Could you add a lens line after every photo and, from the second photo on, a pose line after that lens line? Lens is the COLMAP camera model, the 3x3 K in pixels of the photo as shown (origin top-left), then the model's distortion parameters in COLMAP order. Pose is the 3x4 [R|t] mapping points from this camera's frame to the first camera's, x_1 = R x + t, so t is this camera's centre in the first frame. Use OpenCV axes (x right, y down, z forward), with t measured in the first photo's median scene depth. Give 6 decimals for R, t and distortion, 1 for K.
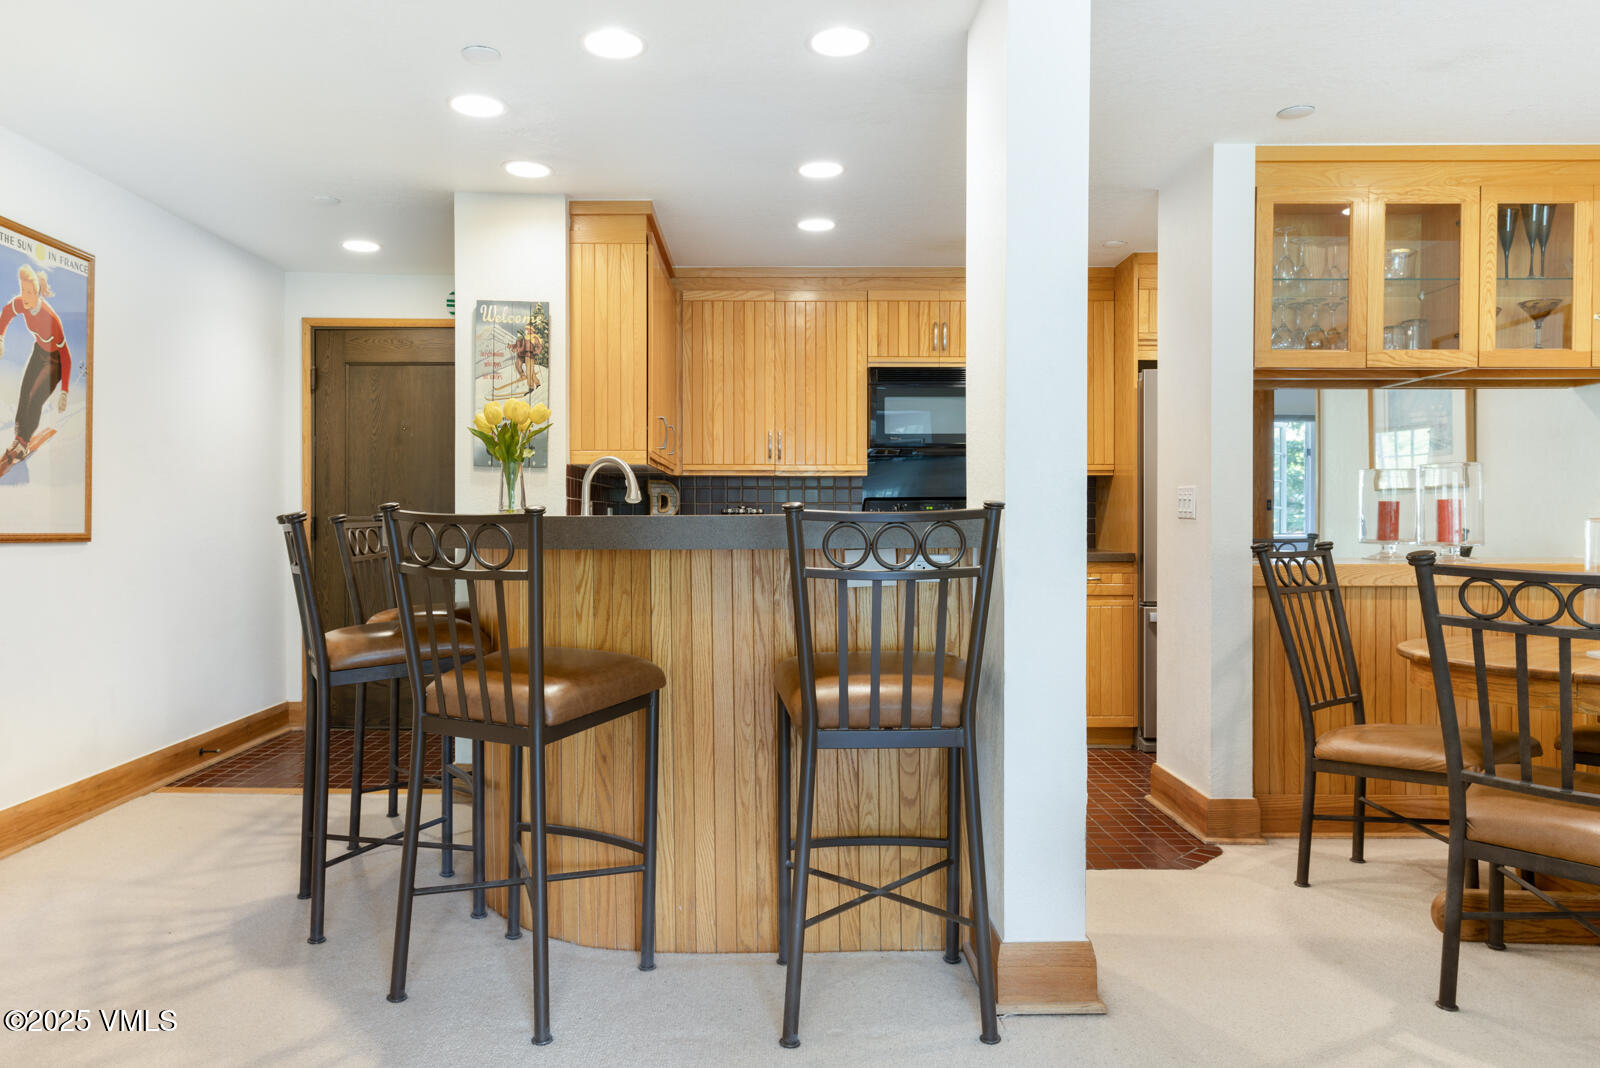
lens RADIAL K [[1095.9, 0, 784.7], [0, 1095.9, 521.9], [0, 0, 1]] dist [0.024934, 0.014575]
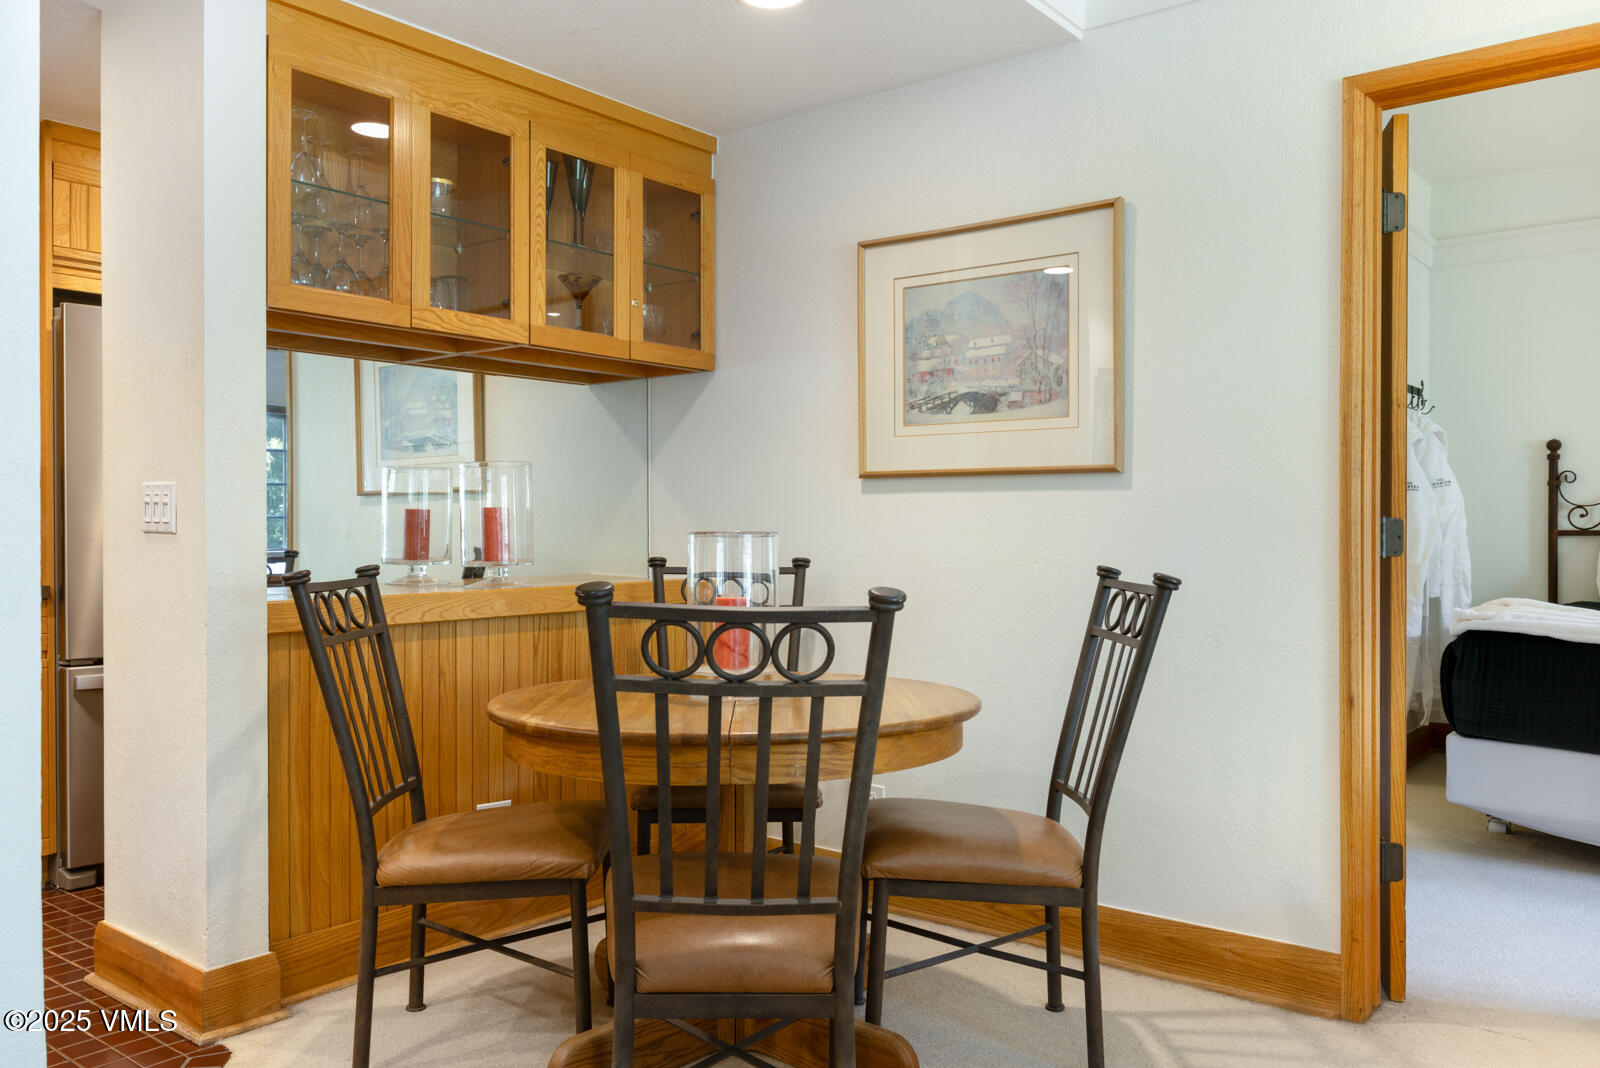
lens RADIAL K [[1243.3, 0, 791.5], [0, 1243.3, 534.8], [0, 0, 1]] dist [0.009171, -0.021641]
pose [[0.639259, -0.005212, 0.768974, 0.048883], [0.004019, 0.999986, 0.003437, -0.002983], [-0.768981, 0.000893, 0.639271, 0.274553]]
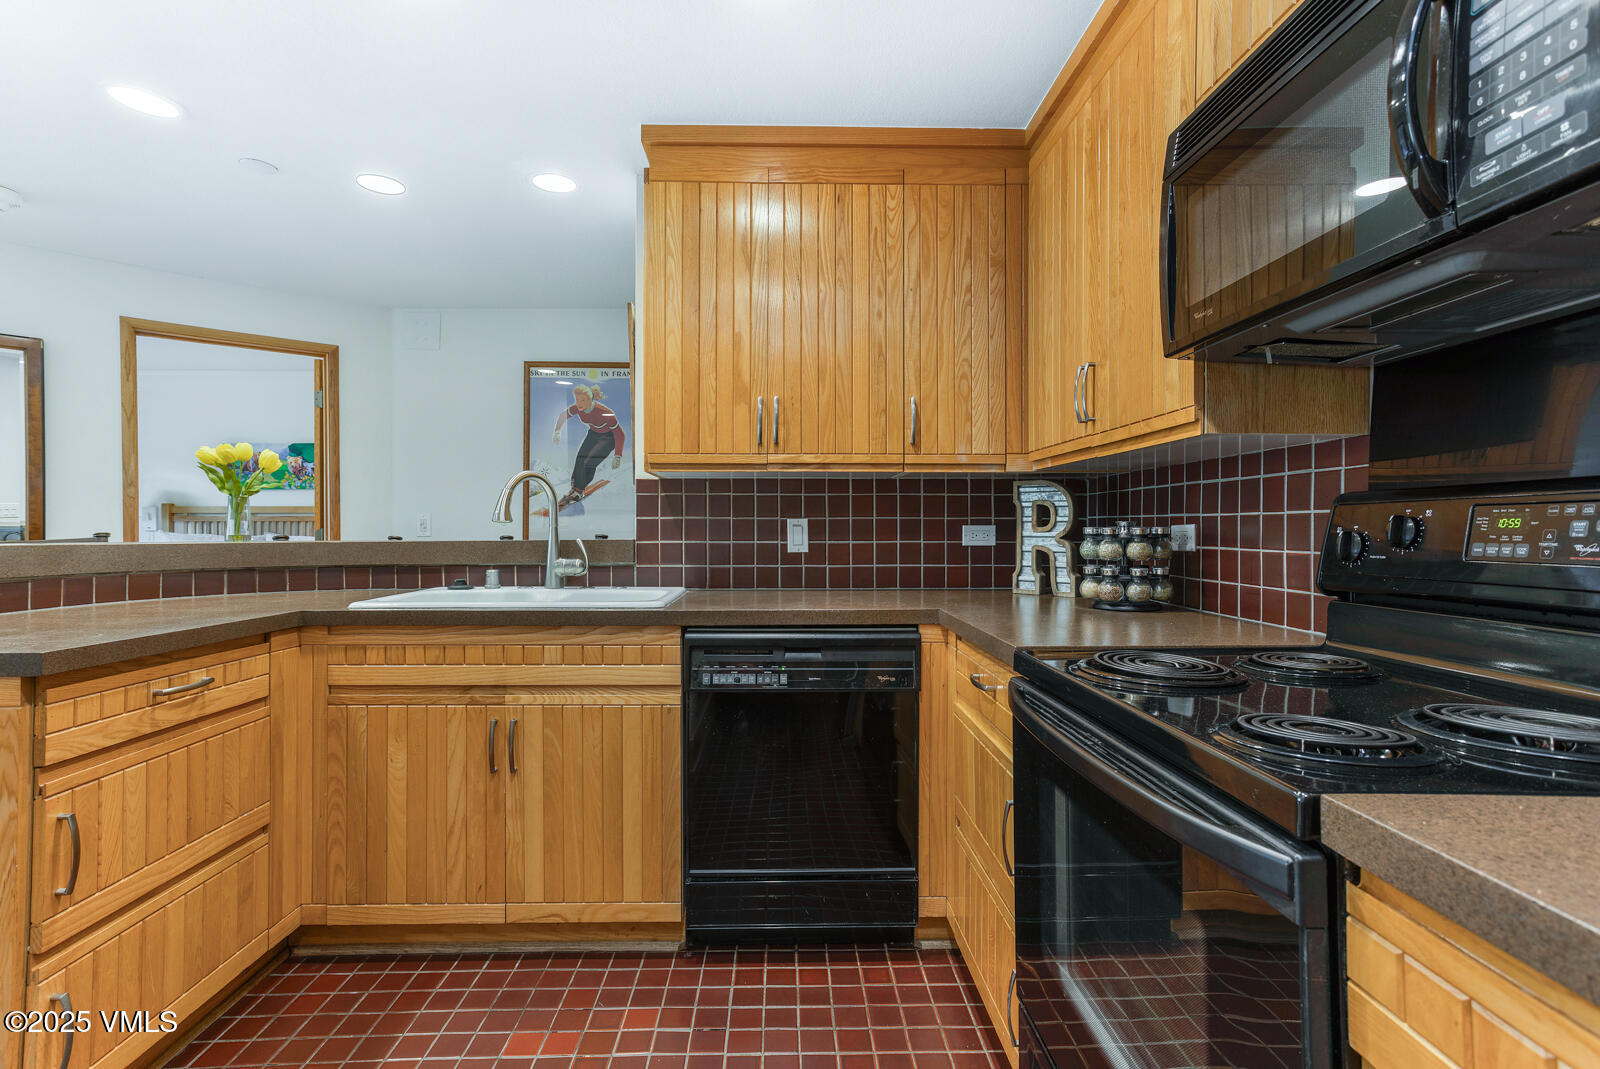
lens RADIAL K [[810.4, 0, 773.9], [0, 810.4, 517.2], [0, 0, 1]] dist [0.001557, 0.010258]
pose [[-0.034330, -0.012904, -0.999327, 0.496881], [-0.005958, 0.999902, -0.012707, -0.016407], [0.999393, 0.005517, -0.034403, 1.262508]]
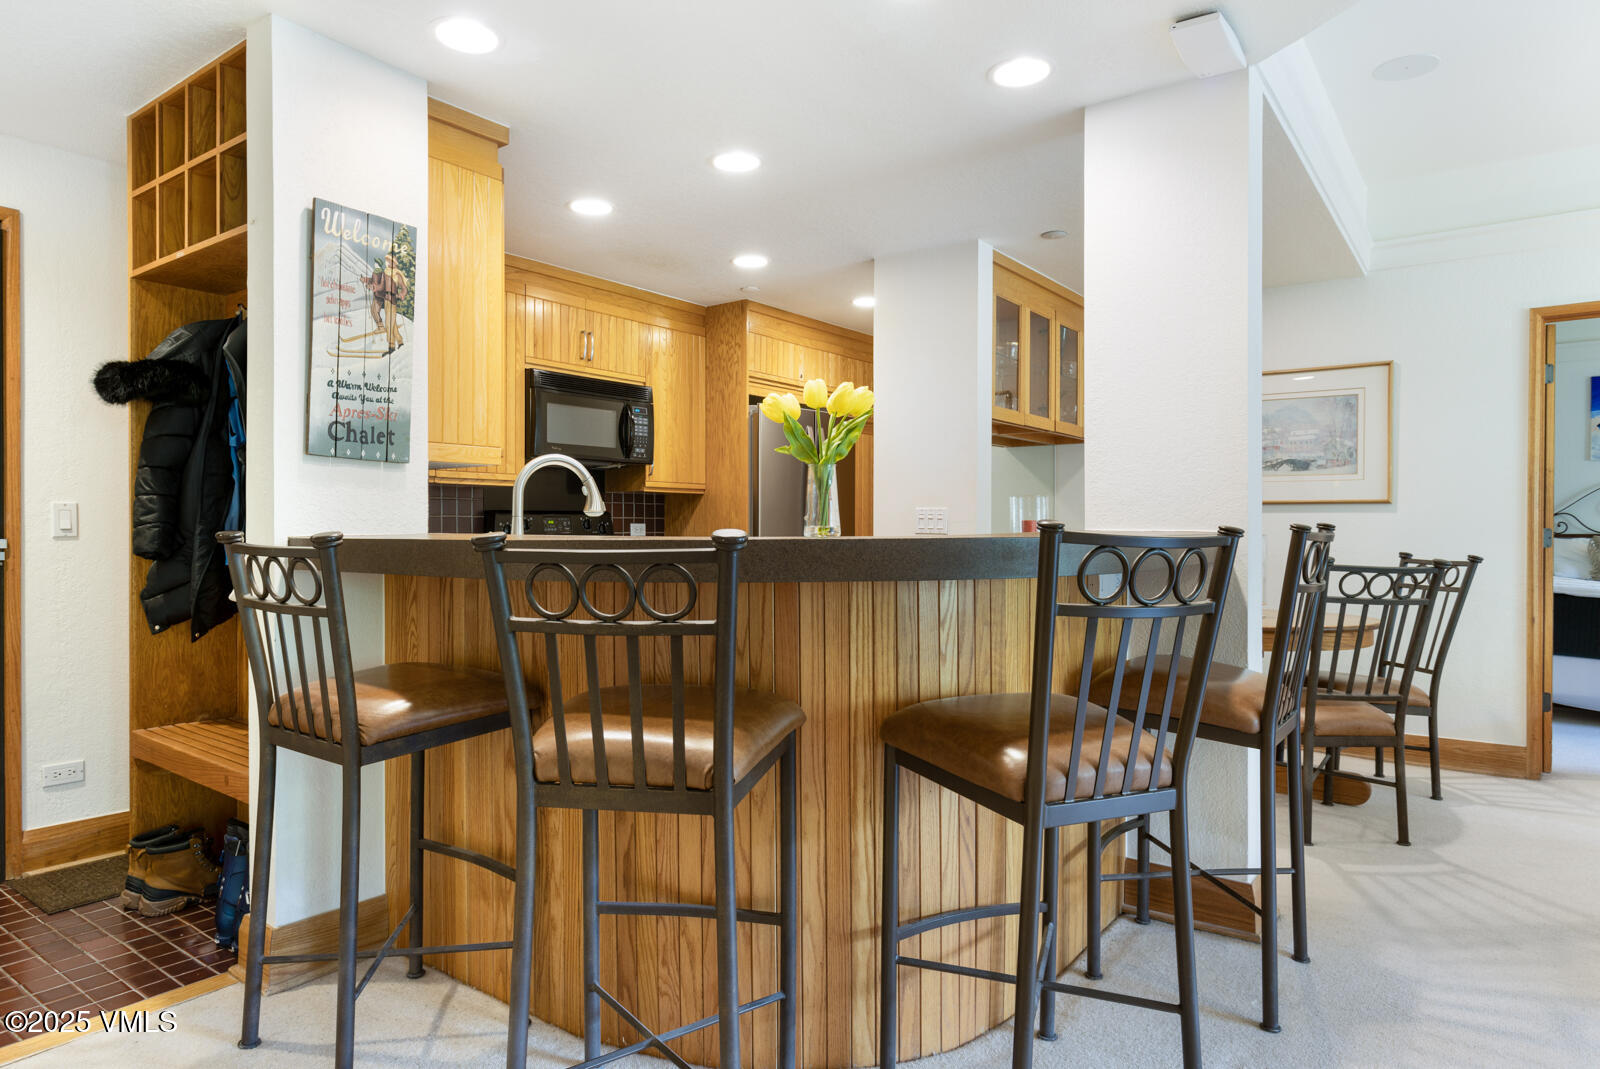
lens RADIAL K [[971.6, 0, 805.2], [0, 971.6, 536.0], [0, 0, 1]] dist [0.000793, -0.001784]
pose [[0.611825, -0.004392, 0.790981, -0.612902], [0.002258, 0.999990, 0.003806, -0.005875], [-0.790990, -0.000542, 0.611829, 0.469506]]
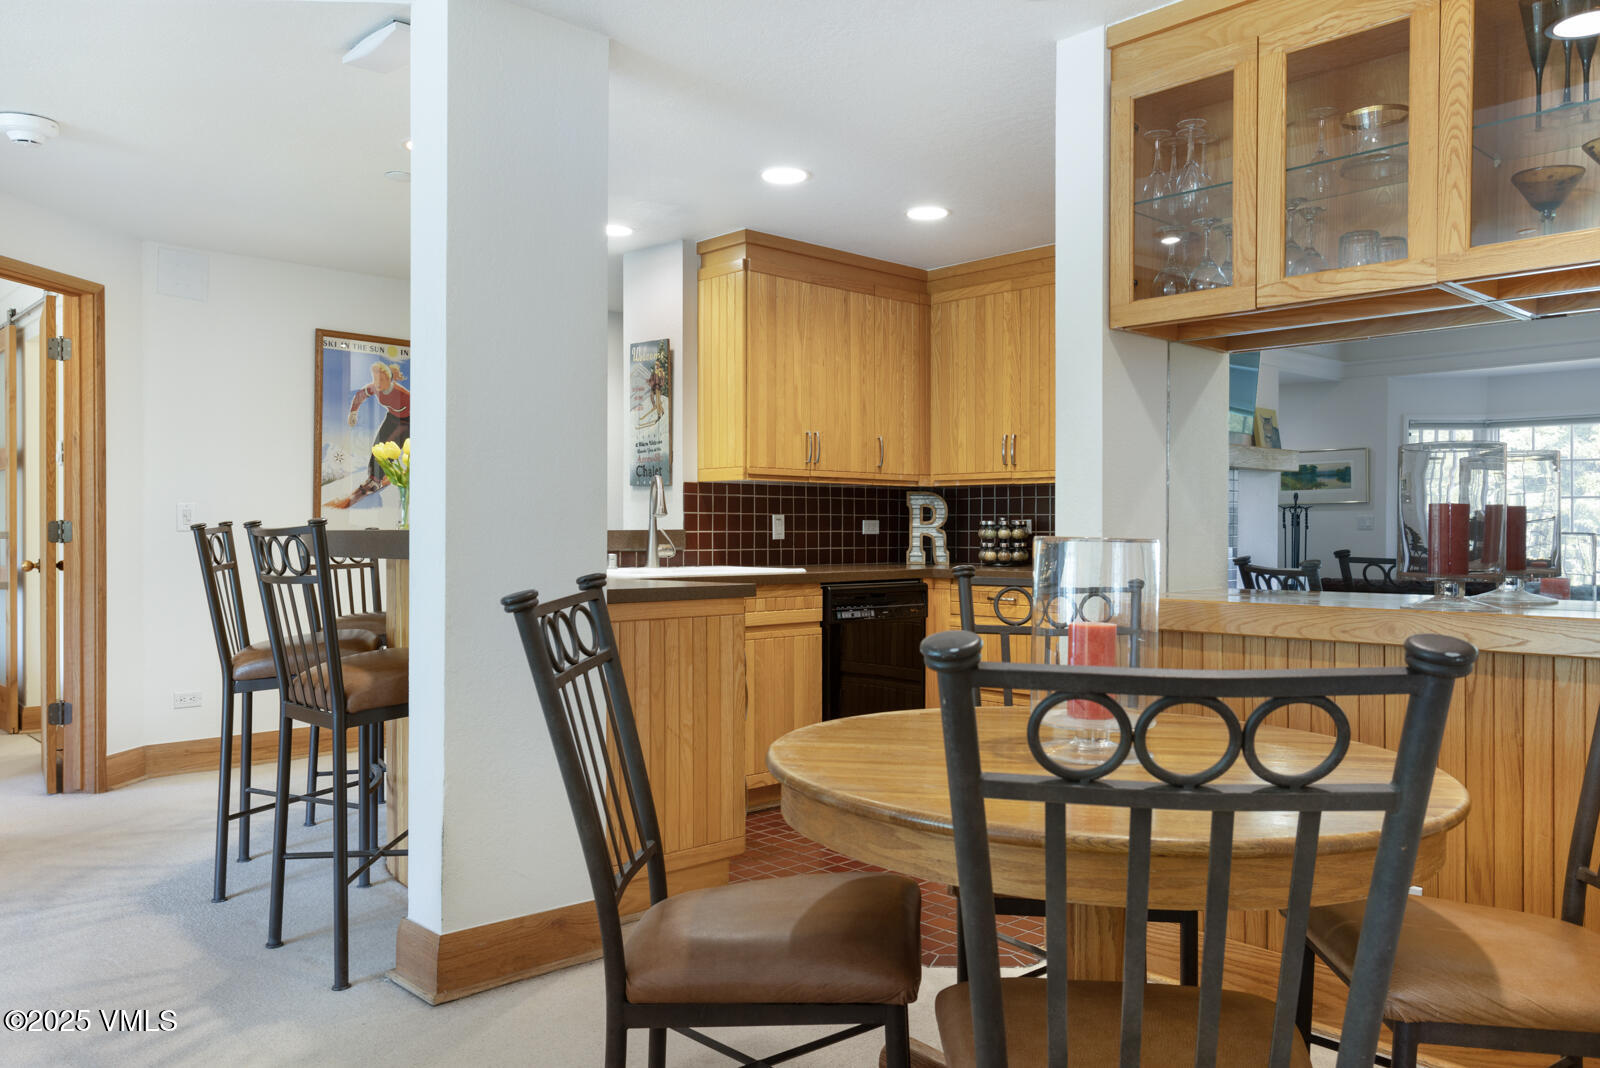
lens RADIAL K [[1226.0, 0, 806.4], [0, 1226.0, 532.9], [0, 0, 1]] dist [0.073037, -0.004437]
pose [[0.670543, 0.002642, -0.741866, 0.899133], [-0.005184, 0.999986, -0.001125, -0.000658], [0.741853, 0.004600, 0.670547, 0.291126]]
